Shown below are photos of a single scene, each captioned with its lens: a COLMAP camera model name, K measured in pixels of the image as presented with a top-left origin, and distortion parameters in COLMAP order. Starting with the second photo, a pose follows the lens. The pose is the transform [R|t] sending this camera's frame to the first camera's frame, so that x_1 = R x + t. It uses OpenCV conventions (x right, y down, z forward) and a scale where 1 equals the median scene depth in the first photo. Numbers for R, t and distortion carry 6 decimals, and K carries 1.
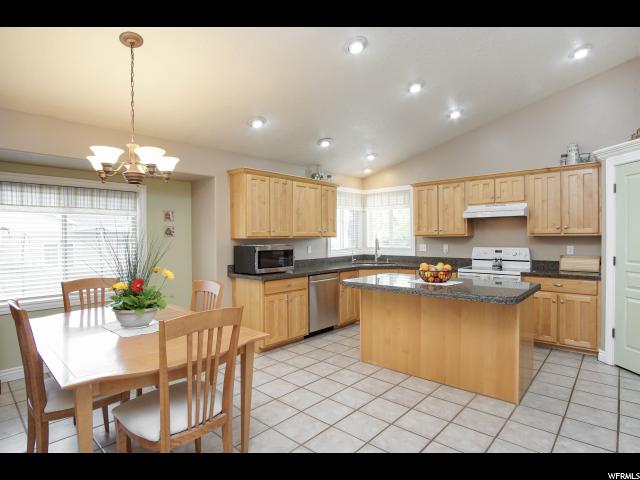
lens RADIAL K [[345.4, 0, 320.0], [0, 345.4, 240.0], [0, 0, 1]] dist [-0.028270, 0.000453]
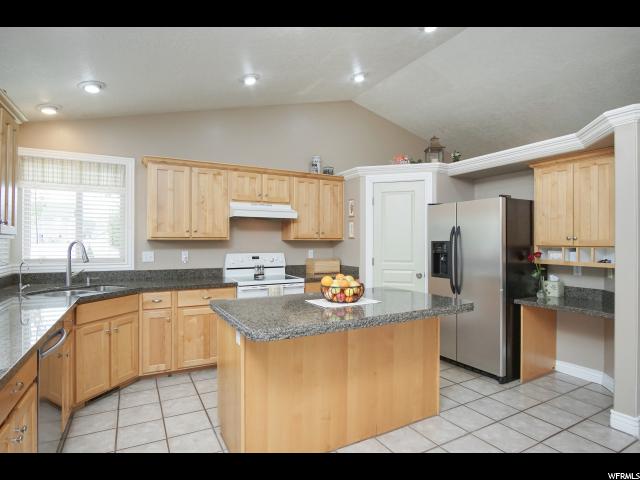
lens RADIAL K [[345.4, 0, 320.0], [0, 345.4, 240.0], [0, 0, 1]] dist [-0.028270, 0.000453]
pose [[0.333803, 0.013560, 0.942545, -0.260574], [0.002890, 0.999877, -0.015408, 0.002273], [-0.942638, 0.007867, 0.333723, 0.574122]]
